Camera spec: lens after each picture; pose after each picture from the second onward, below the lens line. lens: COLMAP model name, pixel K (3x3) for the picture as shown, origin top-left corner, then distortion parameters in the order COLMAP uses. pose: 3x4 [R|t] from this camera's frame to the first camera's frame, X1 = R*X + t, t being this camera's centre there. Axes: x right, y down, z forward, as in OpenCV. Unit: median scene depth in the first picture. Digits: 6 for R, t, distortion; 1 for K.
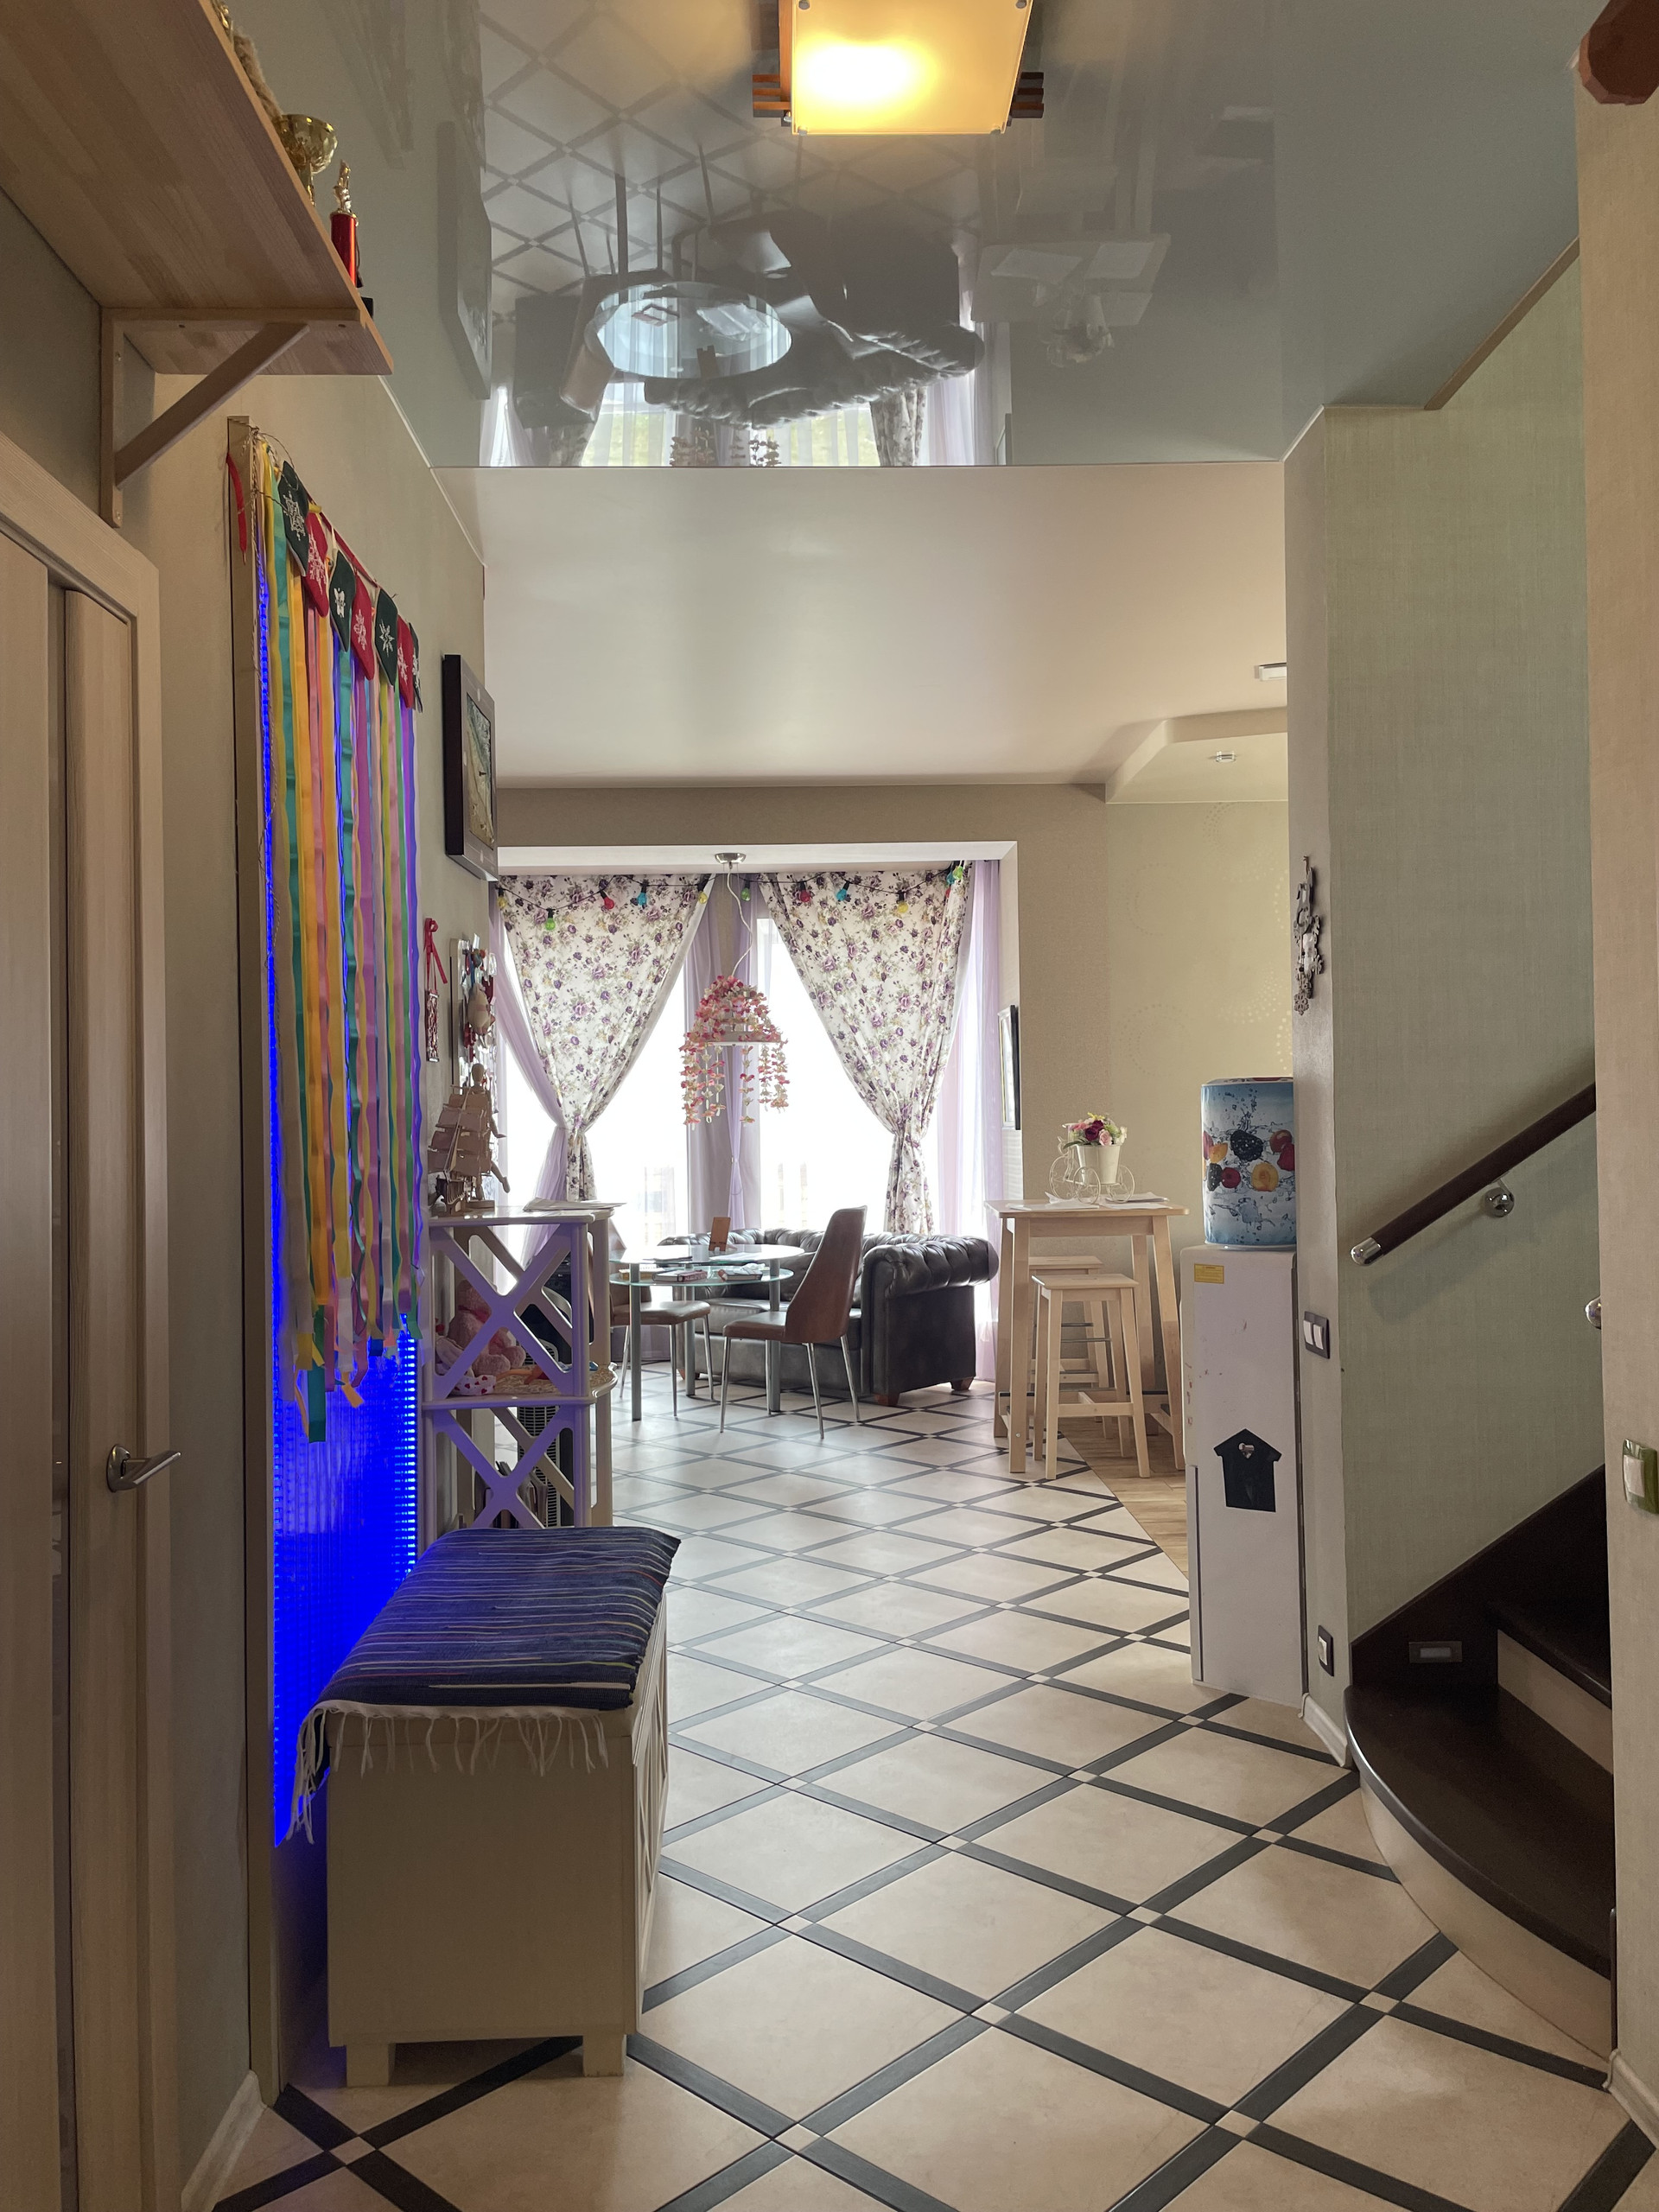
lens RADIAL K [[1670.0, 0, 827.9], [0, 1670.0, 1101.2], [0, 0, 1]] dist [0.063056, -0.087271]
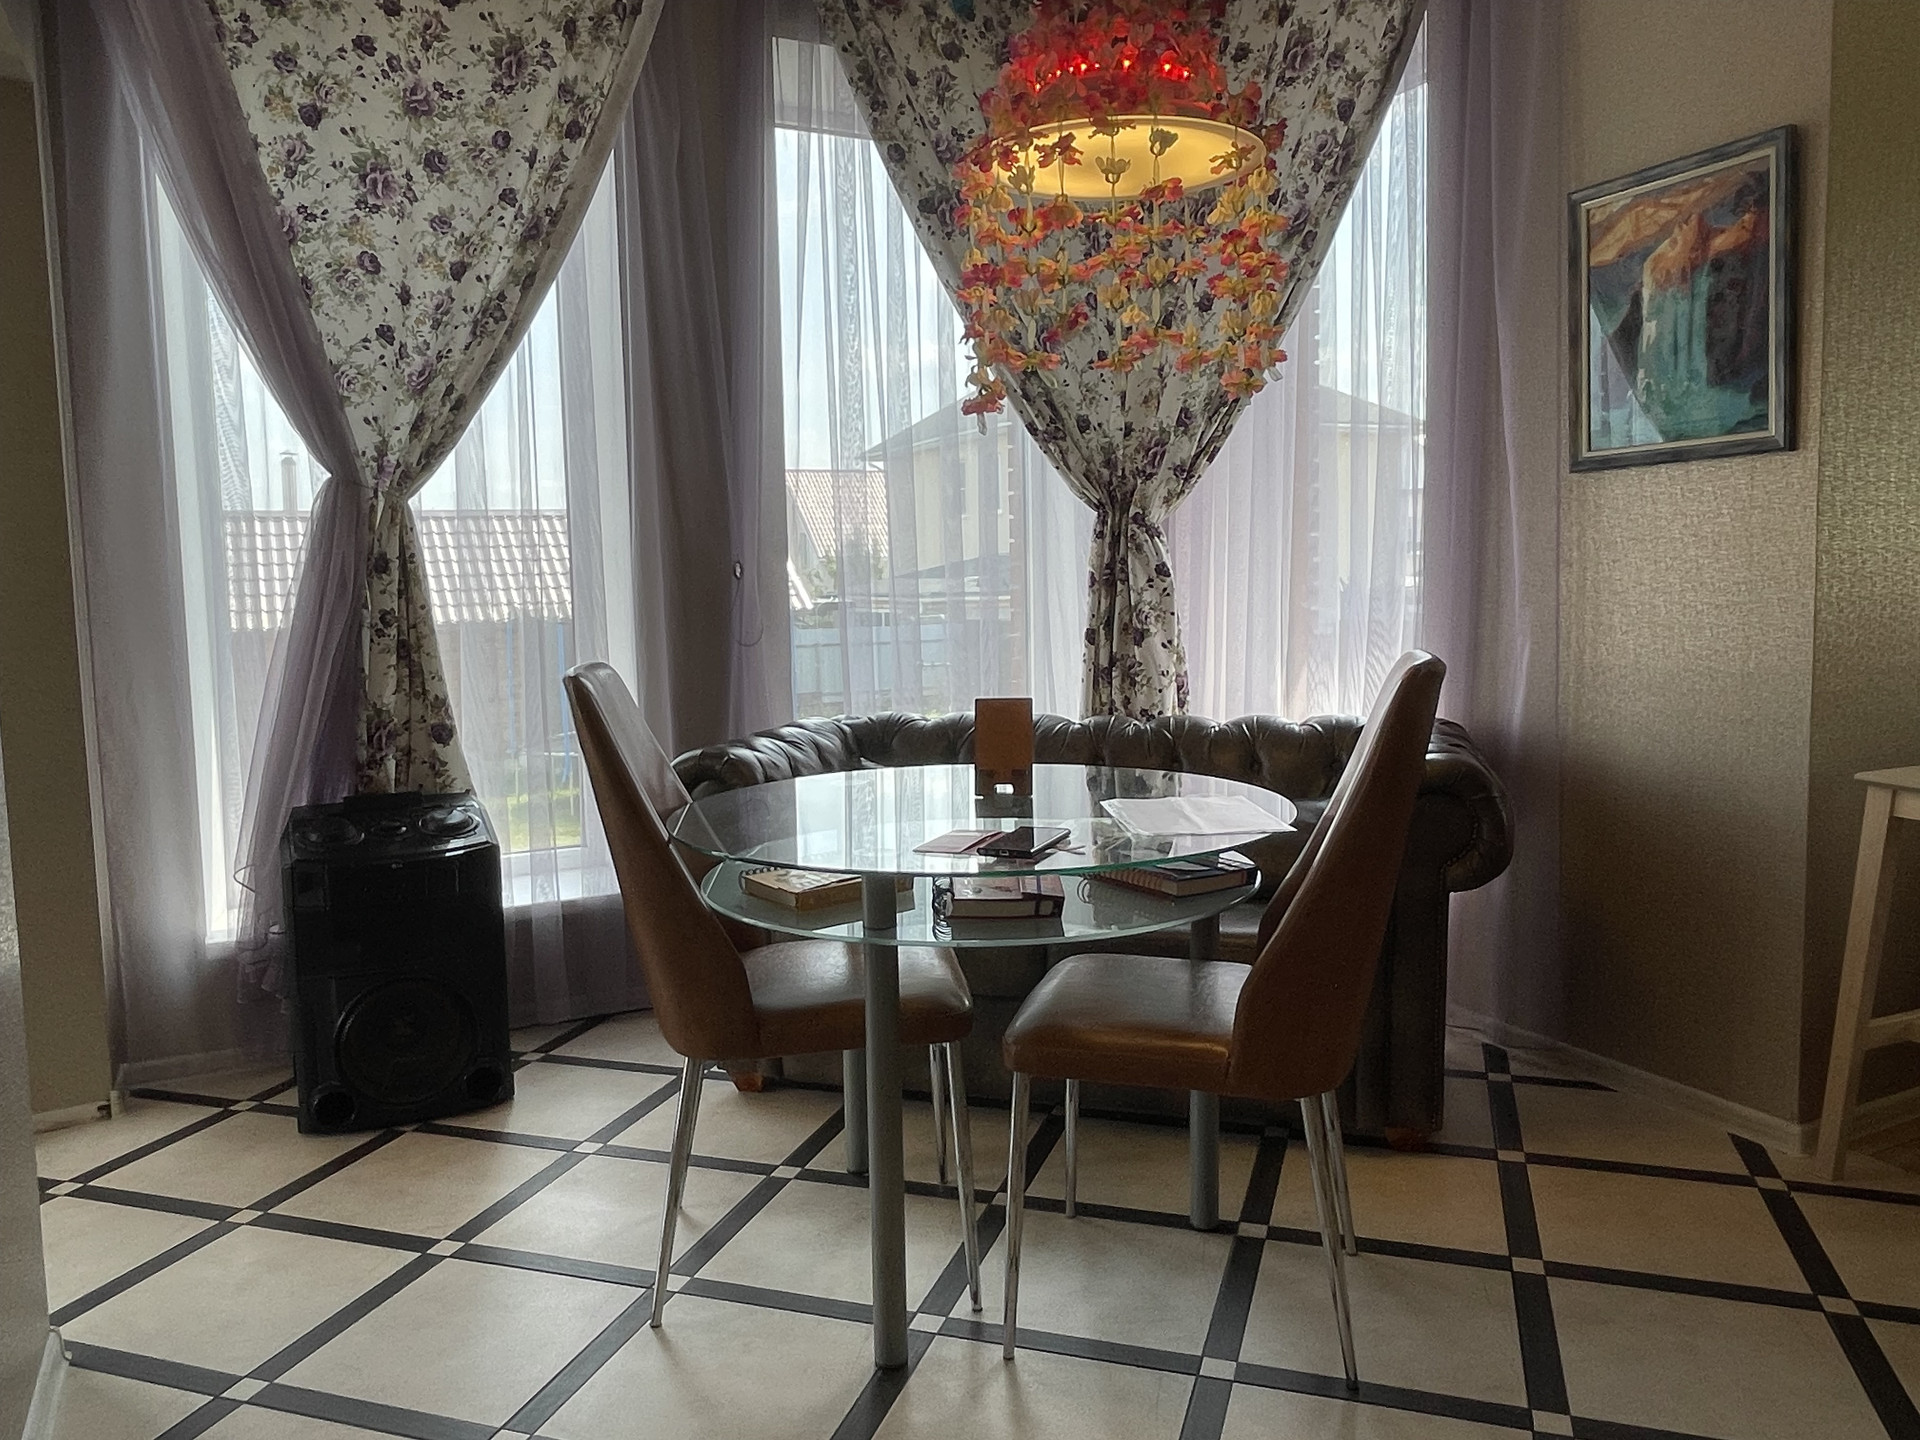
lens RADIAL K [[1397.6, 0, 954.7], [0, 1397.6, 712.7], [0, 0, 1]] dist [-0.009205, 0.001450]
pose [[0.912638, -0.043343, 0.406465, -0.162955], [0.002695, 0.994979, 0.100047, 0.036715], [-0.408761, -0.090211, 0.908172, 0.633742]]
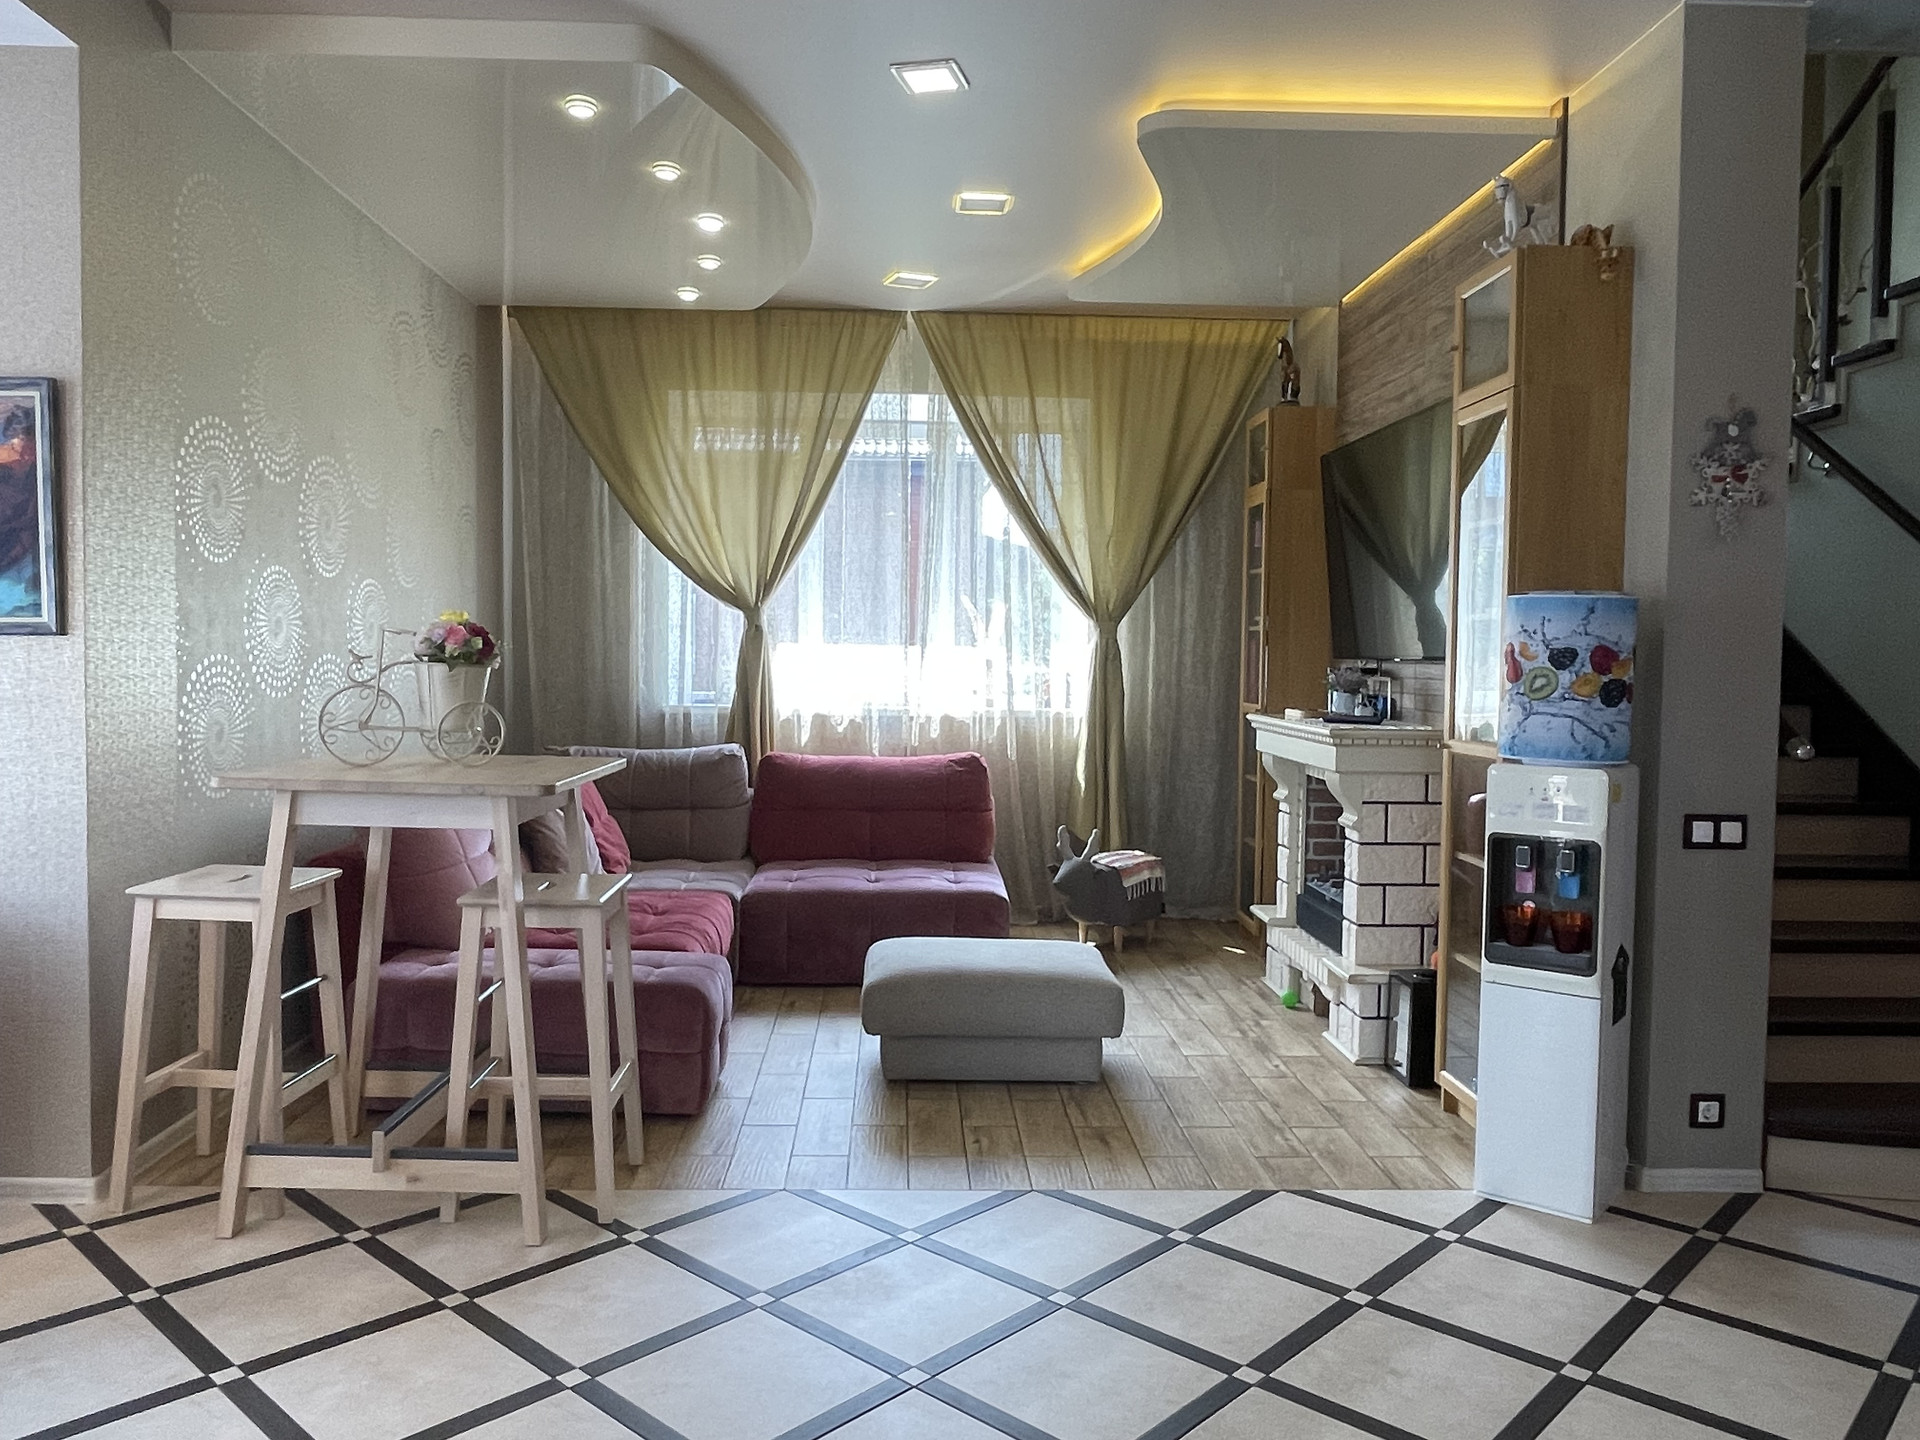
lens RADIAL K [[1397.6, 0, 954.7], [0, 1397.6, 712.7], [0, 0, 1]] dist [-0.009205, 0.001450]
pose [[-0.000889, -0.019542, 0.999809, -0.234395], [-0.028785, 0.999395, 0.019508, 0.020848], [-0.999585, -0.028763, -0.001450, 0.603797]]
